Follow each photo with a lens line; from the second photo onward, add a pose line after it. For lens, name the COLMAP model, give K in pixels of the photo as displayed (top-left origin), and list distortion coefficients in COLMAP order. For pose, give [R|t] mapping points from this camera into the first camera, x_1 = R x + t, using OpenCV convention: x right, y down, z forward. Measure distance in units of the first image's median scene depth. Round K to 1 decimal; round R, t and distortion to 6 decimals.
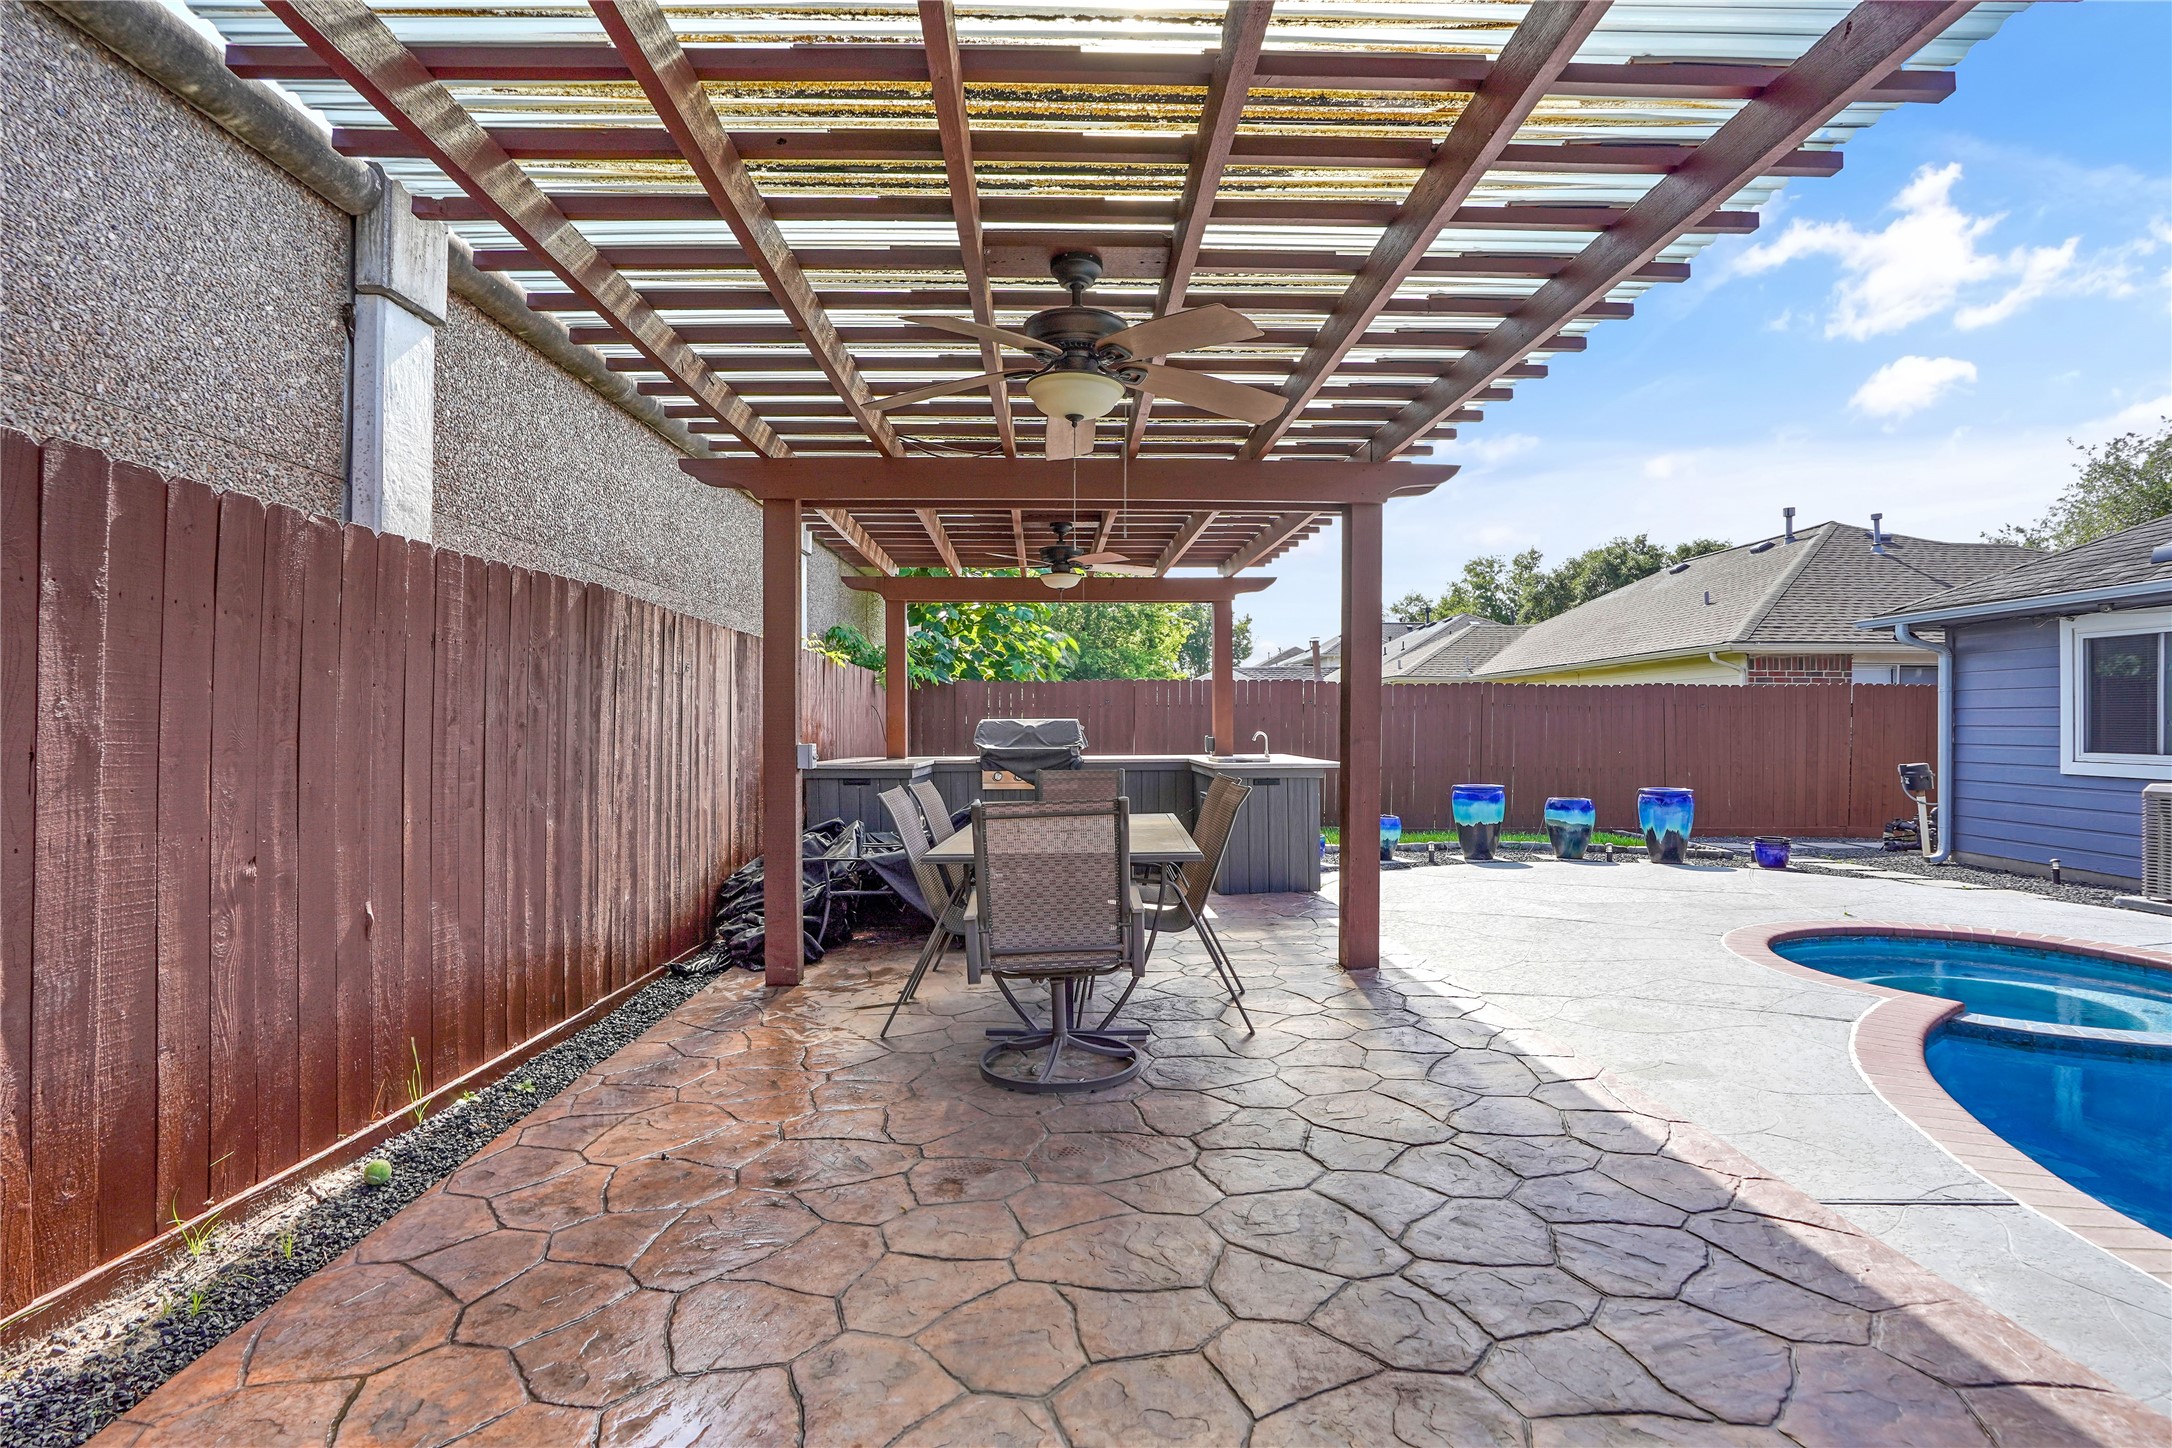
lens RADIAL K [[1049.7, 0, 1082.8], [0, 1049.7, 725.0], [0, 0, 1]] dist [-0.071319, 0.032826]
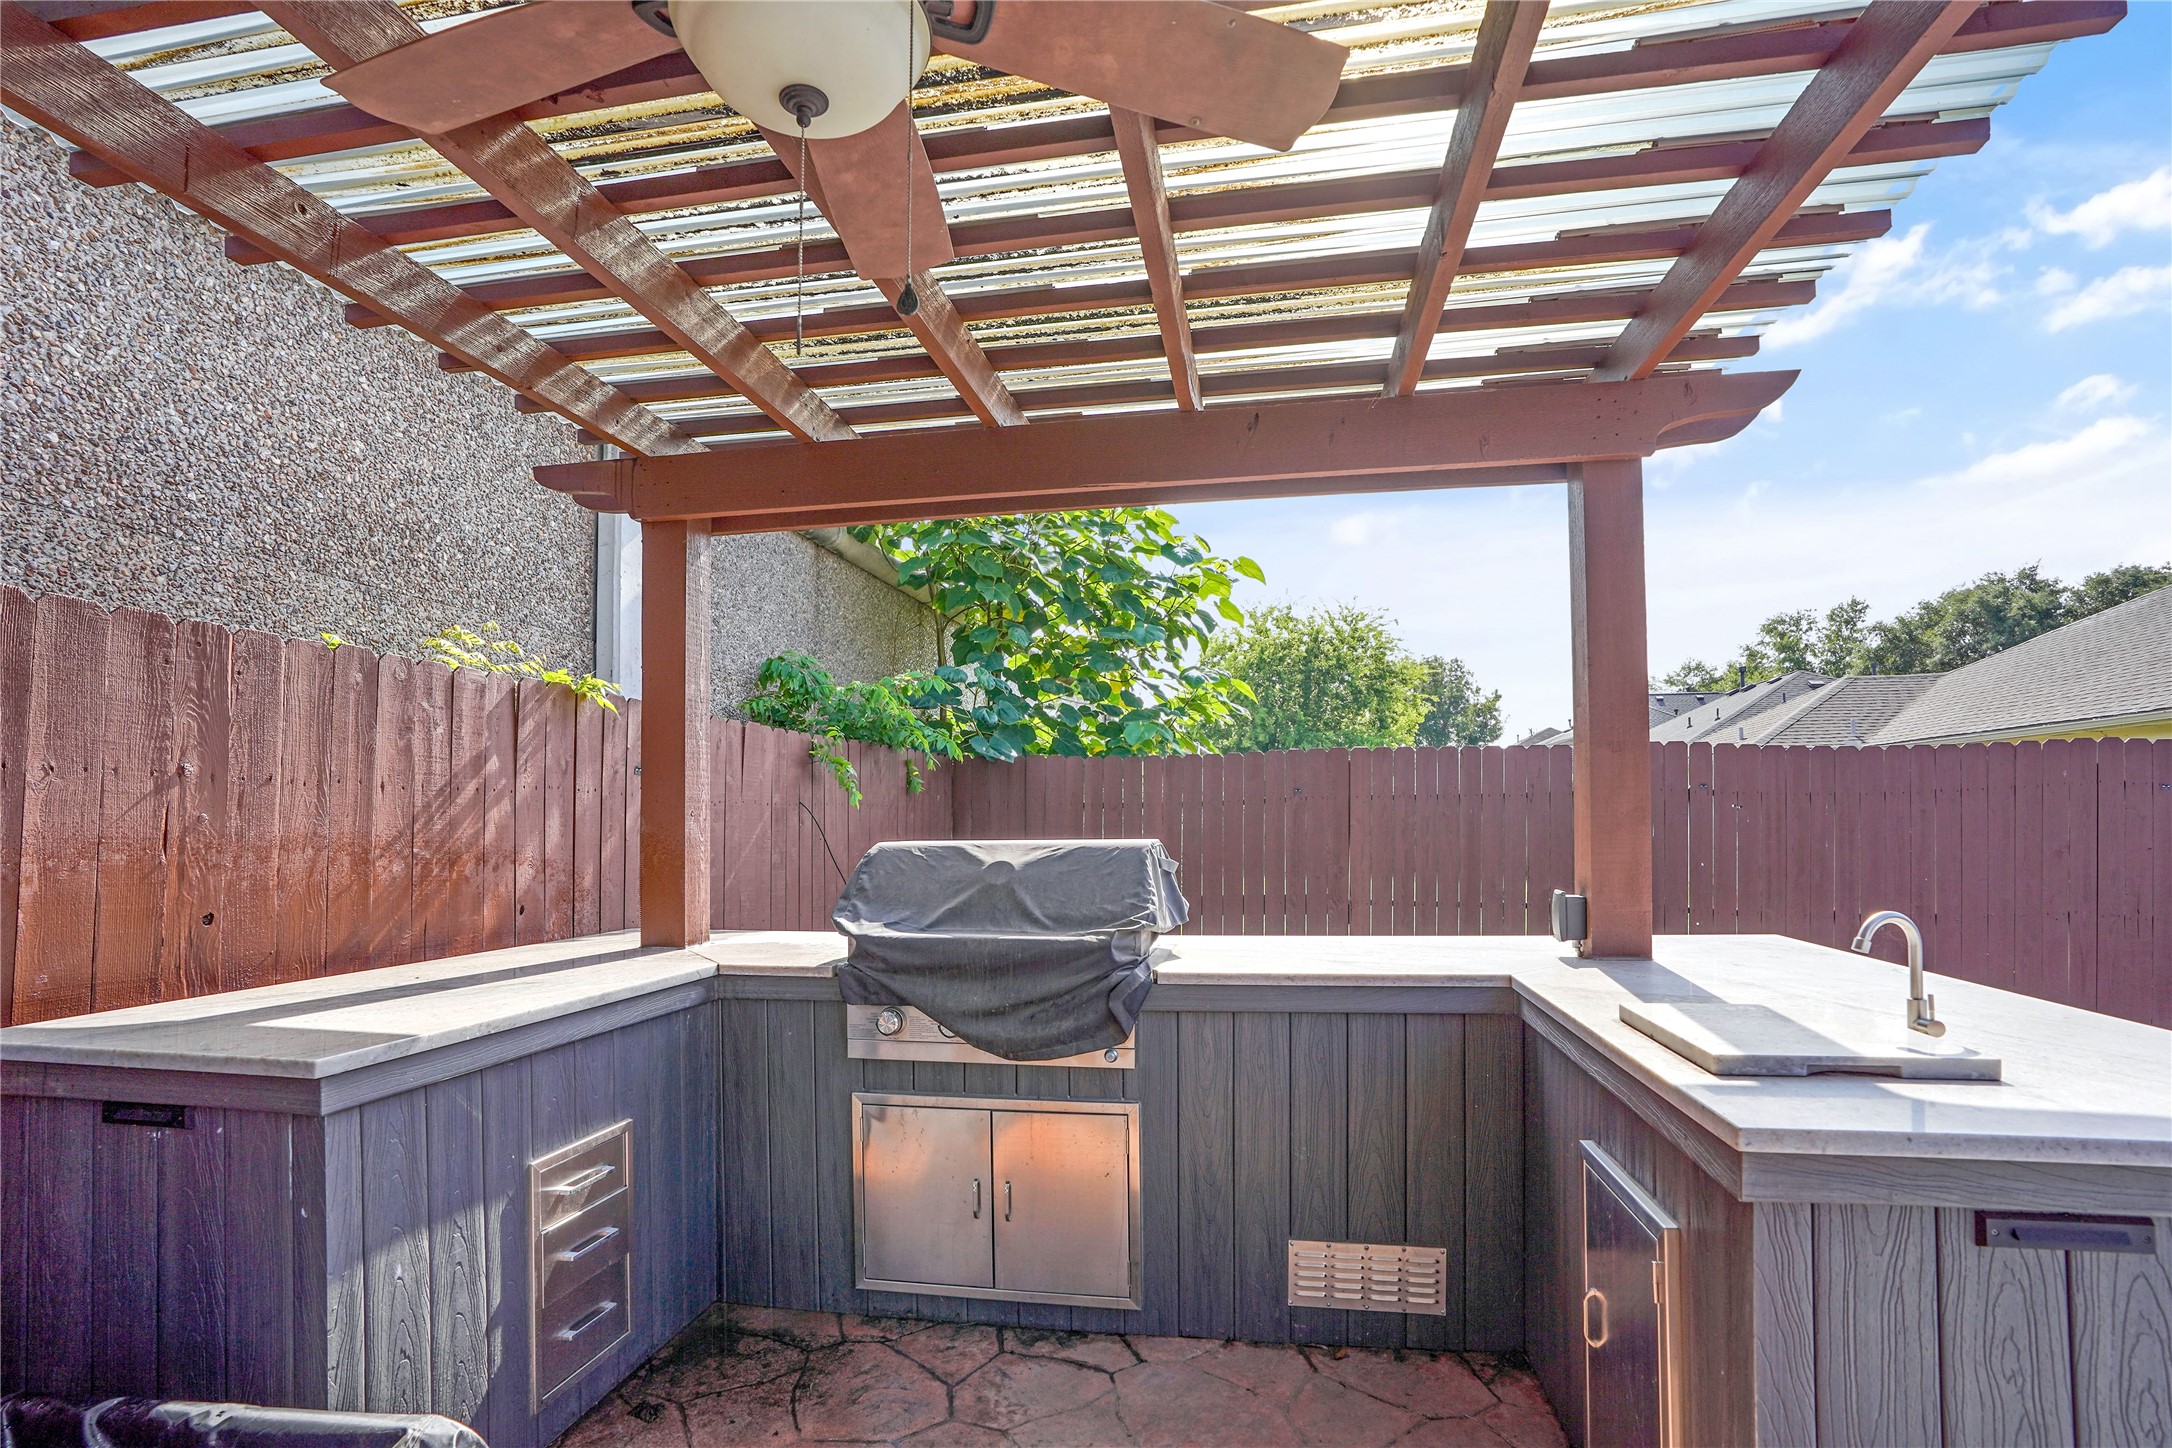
lens RADIAL K [[1049.7, 0, 1082.8], [0, 1049.7, 725.0], [0, 0, 1]] dist [-0.071319, 0.032826]
pose [[0.976640, -0.023256, -0.213618, 0.008679], [0.004381, 0.996075, -0.088410, -0.002475], [0.214836, 0.085409, 0.972908, 0.124411]]
